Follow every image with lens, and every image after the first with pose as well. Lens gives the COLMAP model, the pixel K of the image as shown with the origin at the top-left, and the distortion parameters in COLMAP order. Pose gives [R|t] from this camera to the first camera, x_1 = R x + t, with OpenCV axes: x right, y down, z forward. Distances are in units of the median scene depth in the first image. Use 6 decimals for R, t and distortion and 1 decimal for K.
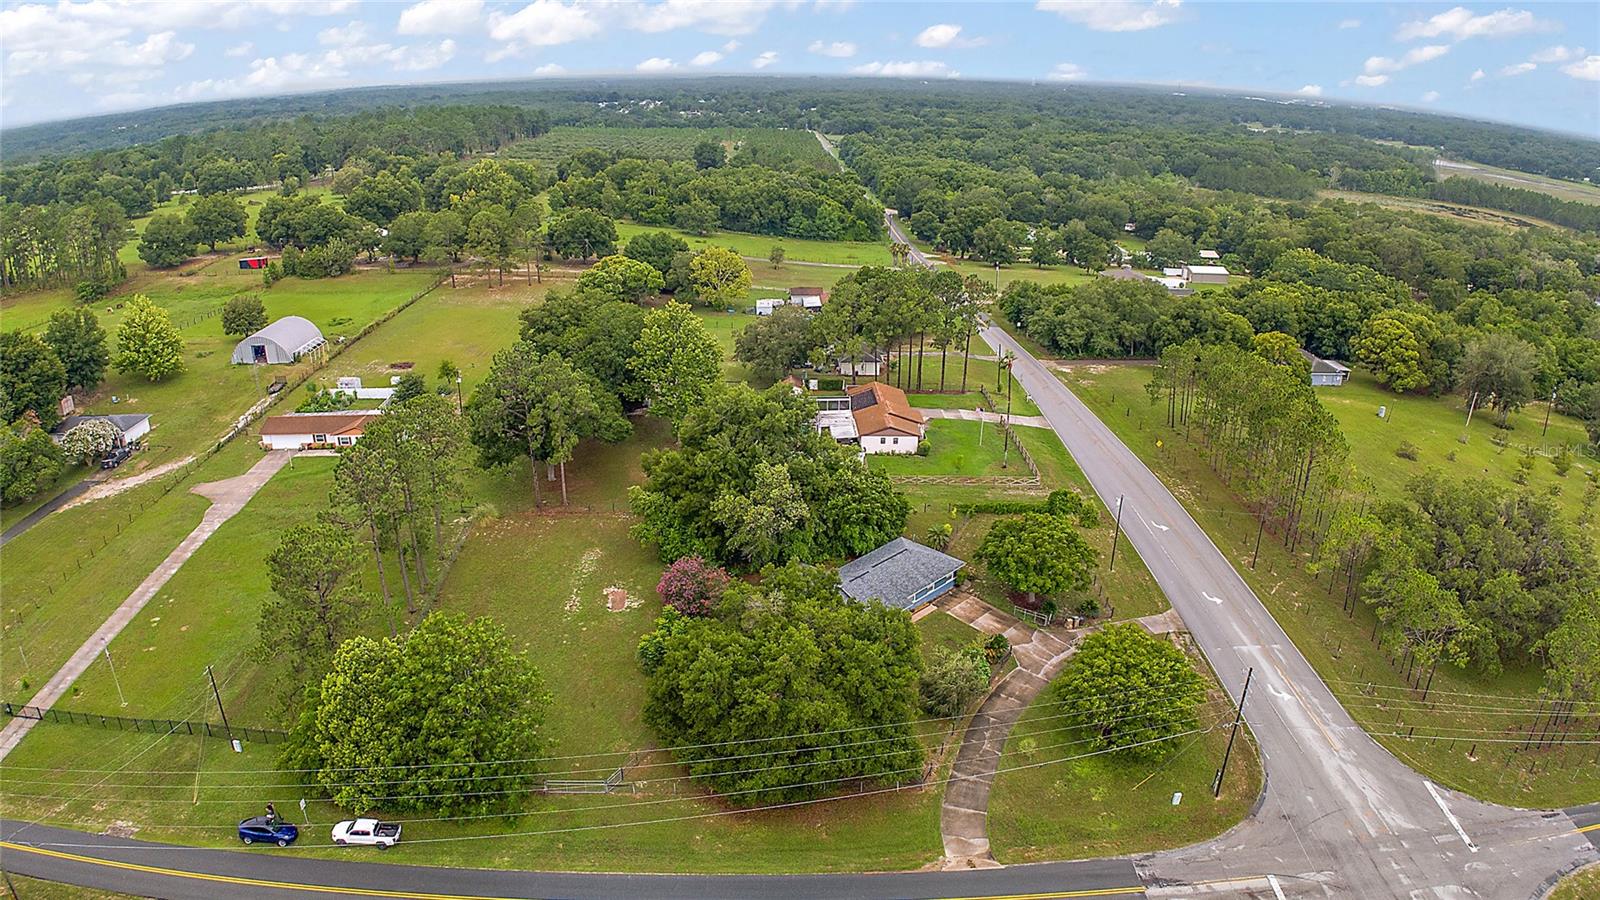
lens RADIAL K [[993.6, 0, 799.9], [0, 993.6, 438.4], [0, 0, 1]] dist [-0.166971, 0.000316]
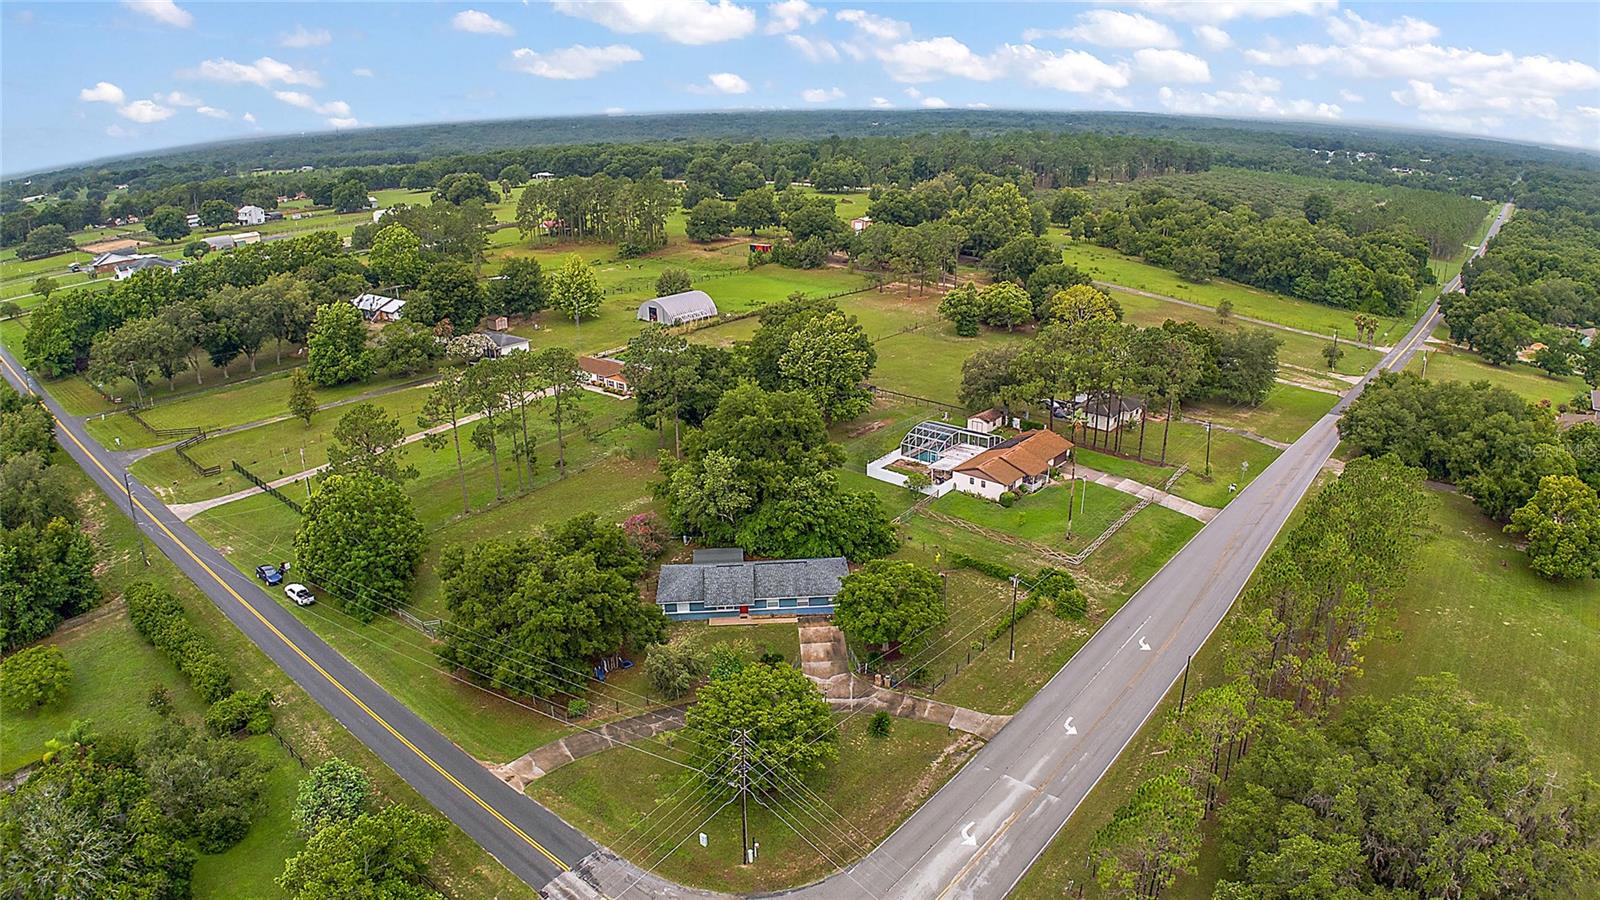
lens RADIAL K [[993.6, 0, 799.9], [0, 993.6, 438.4], [0, 0, 1]] dist [-0.166971, 0.000316]
pose [[0.742101, 0.205962, -0.637860, 0.805395], [-0.225659, 0.972839, 0.051587, -0.071035], [0.631161, 0.105656, 0.768422, 0.208391]]
